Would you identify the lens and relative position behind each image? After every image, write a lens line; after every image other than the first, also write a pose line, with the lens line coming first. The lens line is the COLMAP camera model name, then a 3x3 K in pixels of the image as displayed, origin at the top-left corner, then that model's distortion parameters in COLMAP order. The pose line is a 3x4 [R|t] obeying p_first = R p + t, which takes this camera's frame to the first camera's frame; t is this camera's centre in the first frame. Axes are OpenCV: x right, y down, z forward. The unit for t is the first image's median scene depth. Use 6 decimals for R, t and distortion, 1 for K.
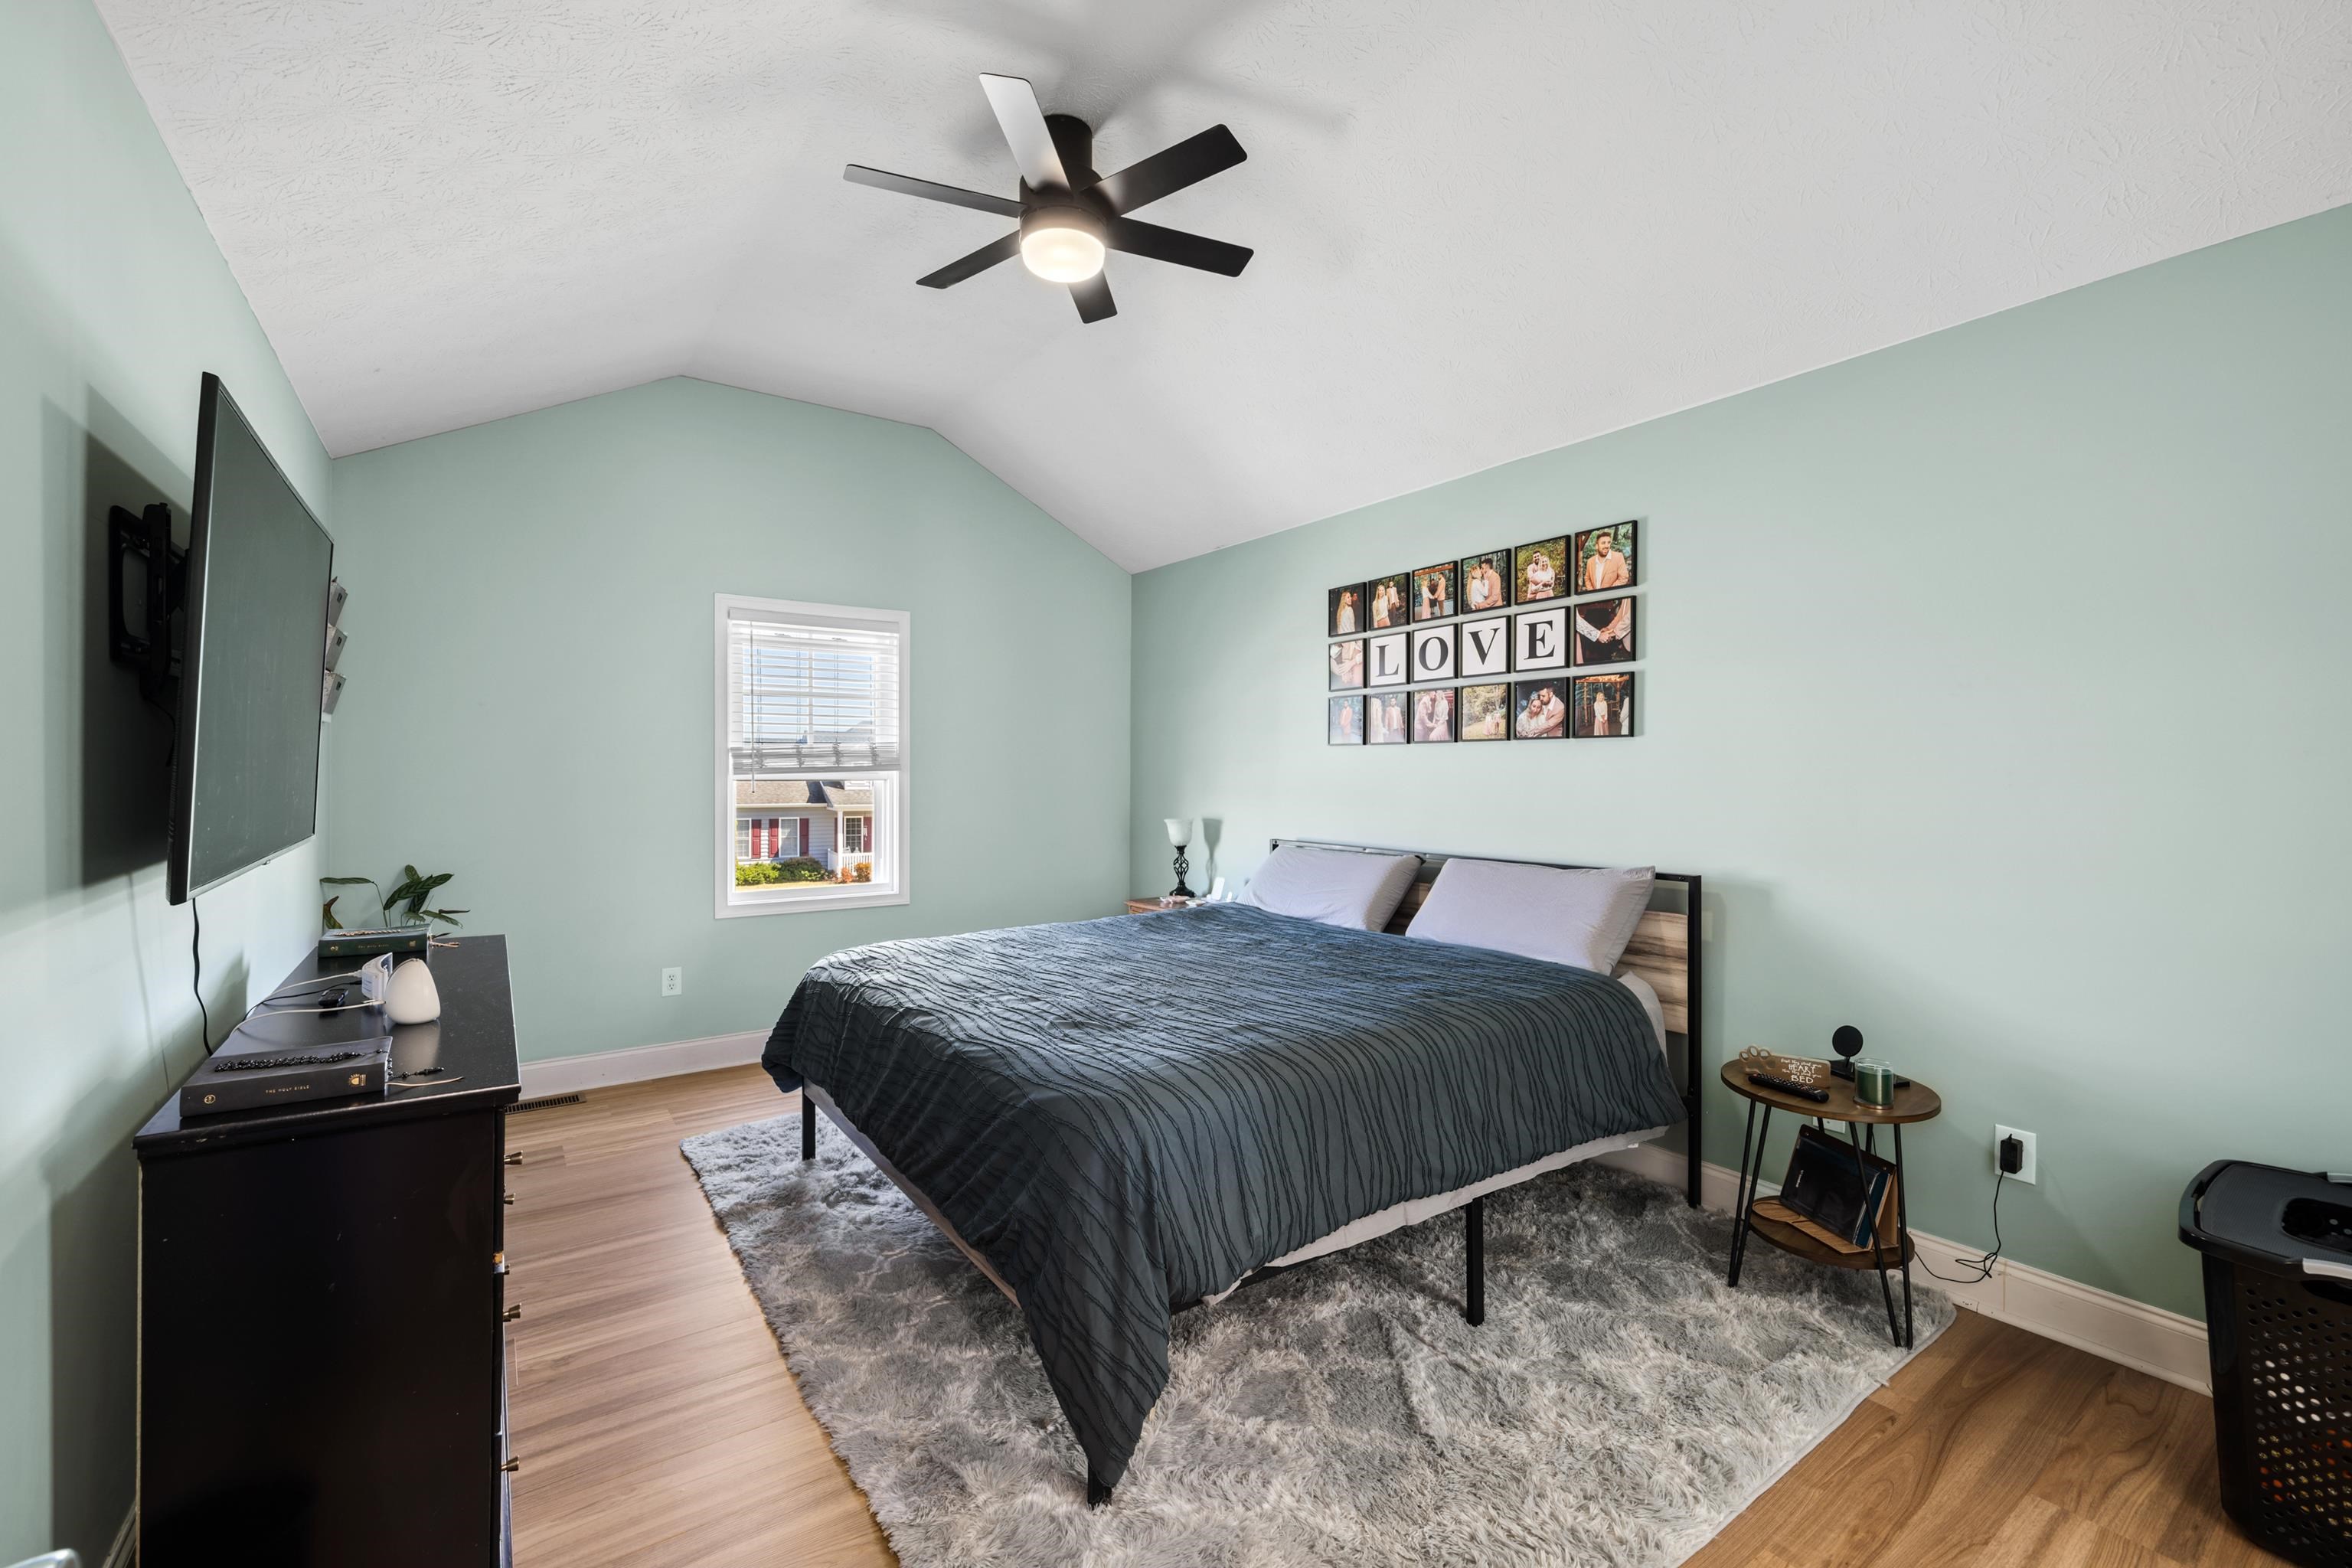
lens RADIAL K [[987.8, 0, 1176.7], [0, 987.8, 775.5], [0, 0, 1]] dist [0.000523, 0.000204]
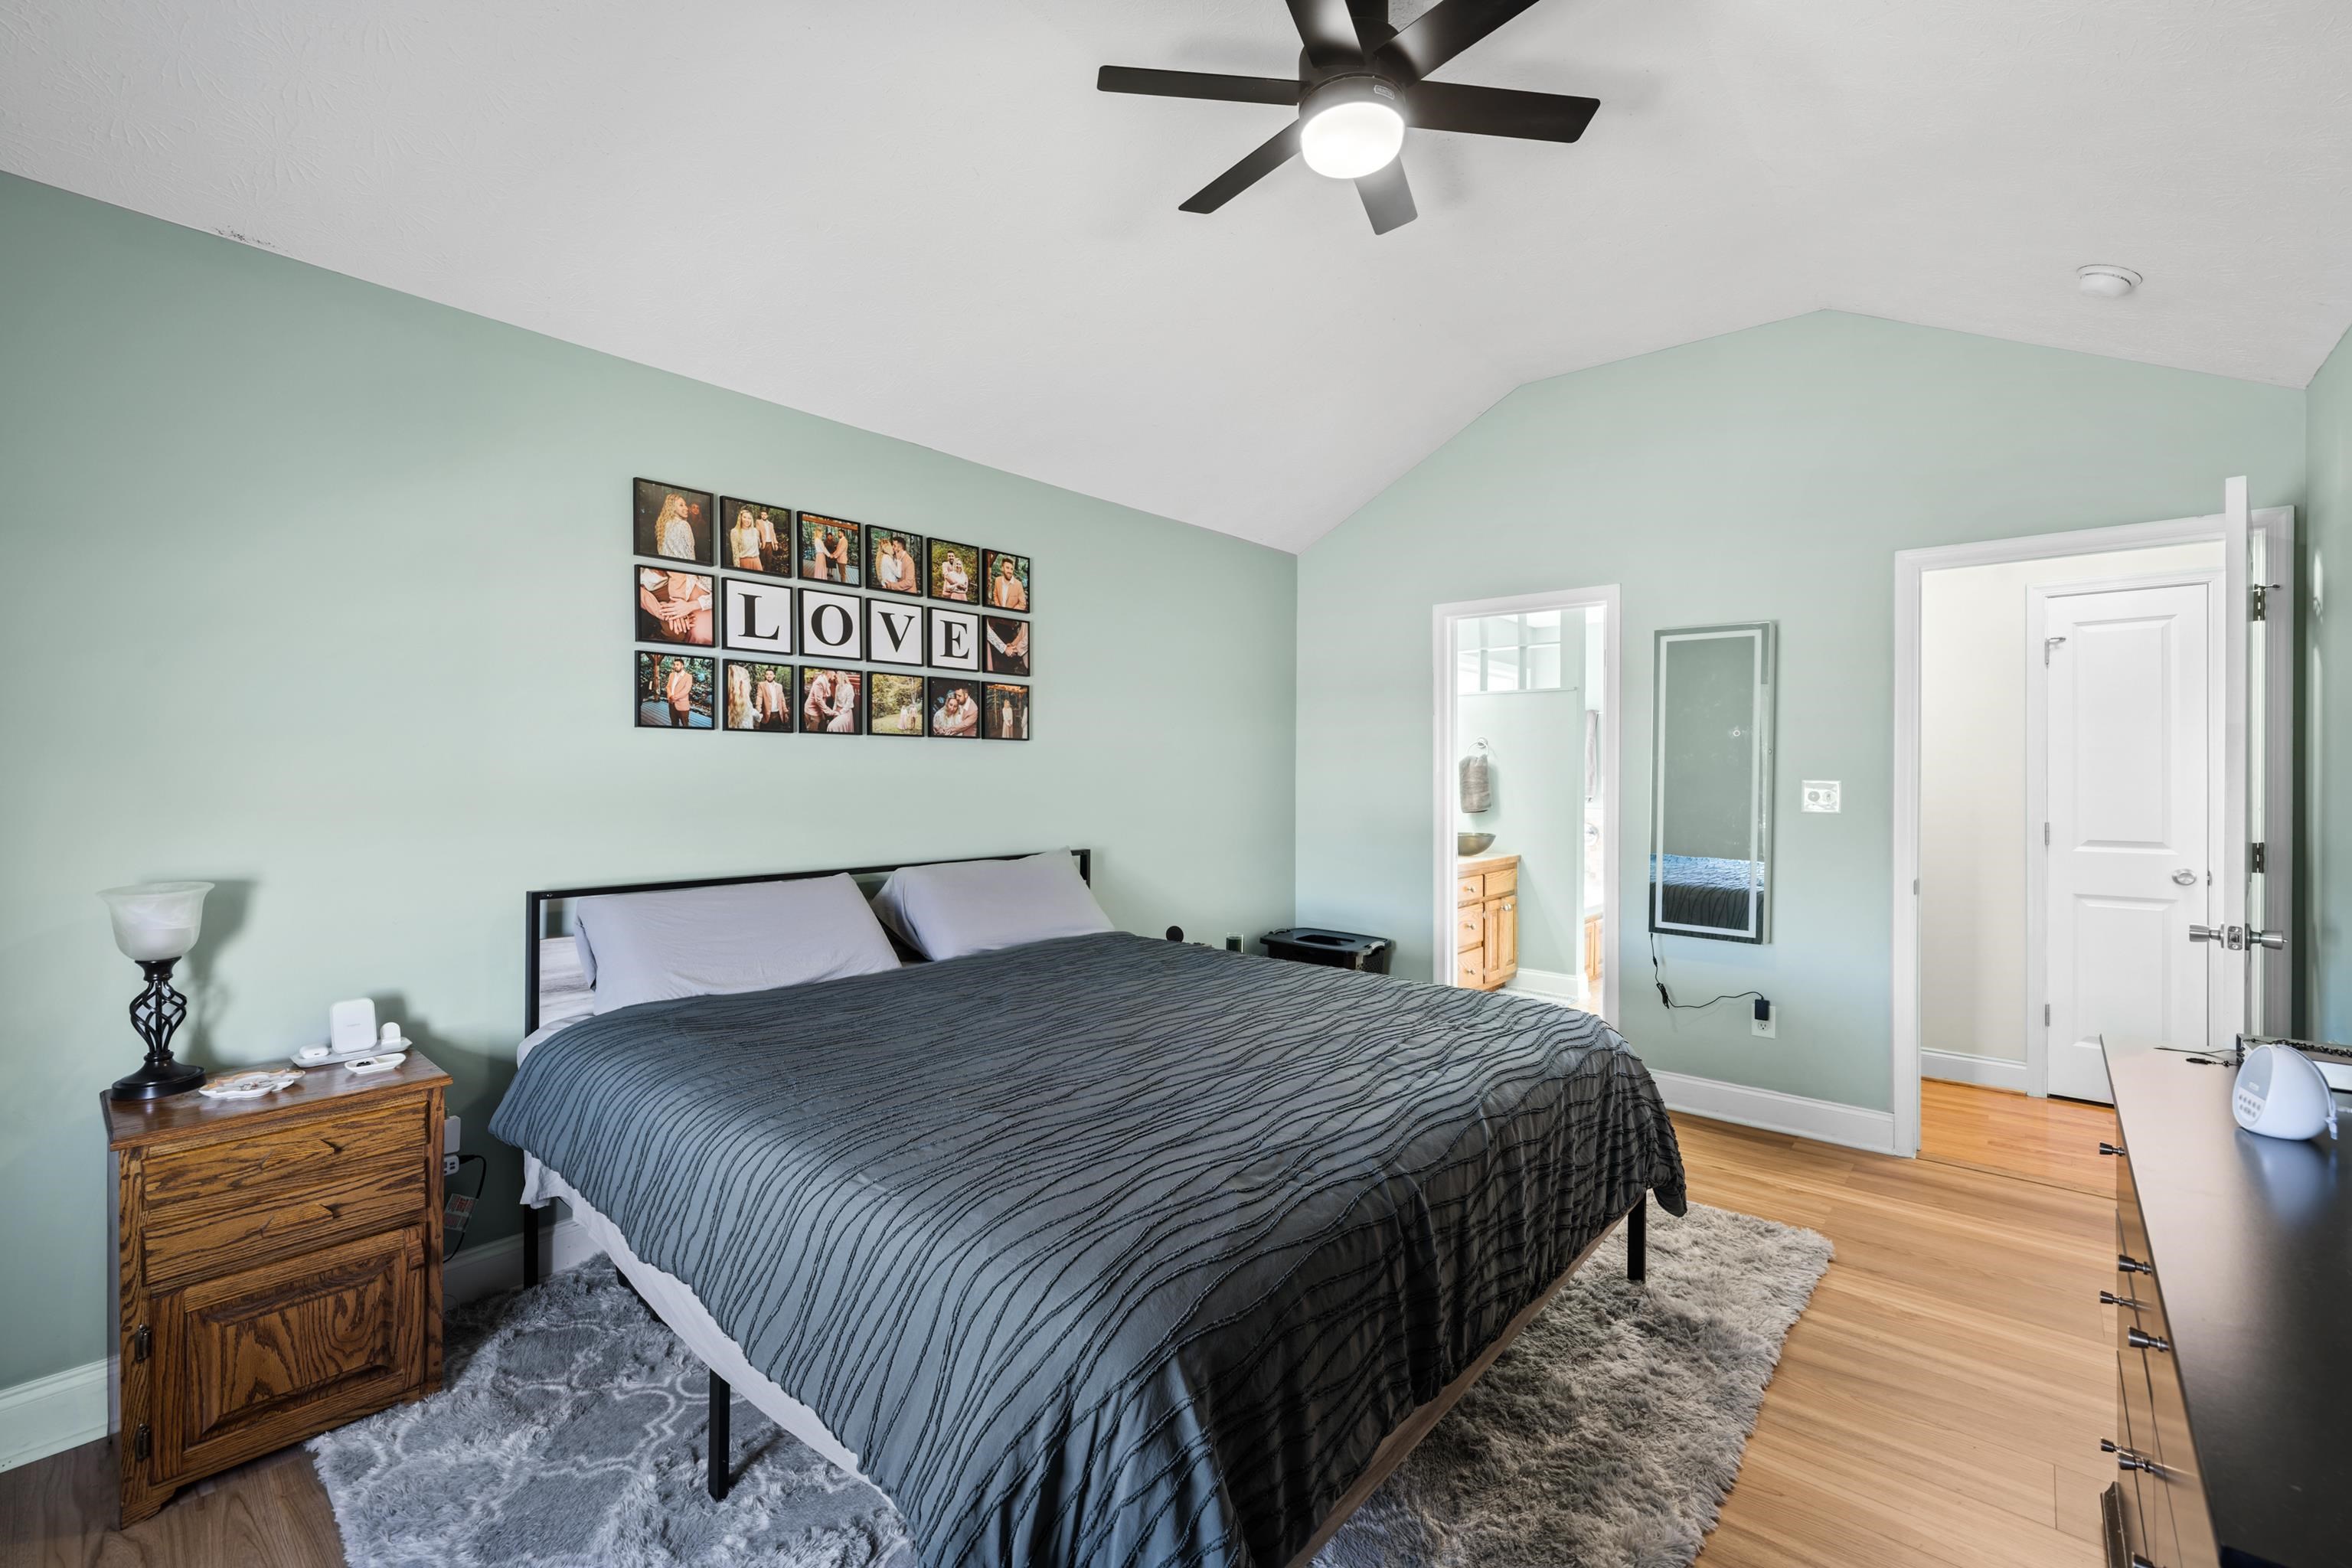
lens RADIAL K [[987.8, 0, 1176.7], [0, 987.8, 775.5], [0, 0, 1]] dist [0.000523, 0.000204]
pose [[-0.241504, -0.004943, 0.970387, -0.649118], [-0.000774, 0.999988, 0.004901, -0.003122], [-0.970399, 0.000433, -0.241505, 0.989989]]
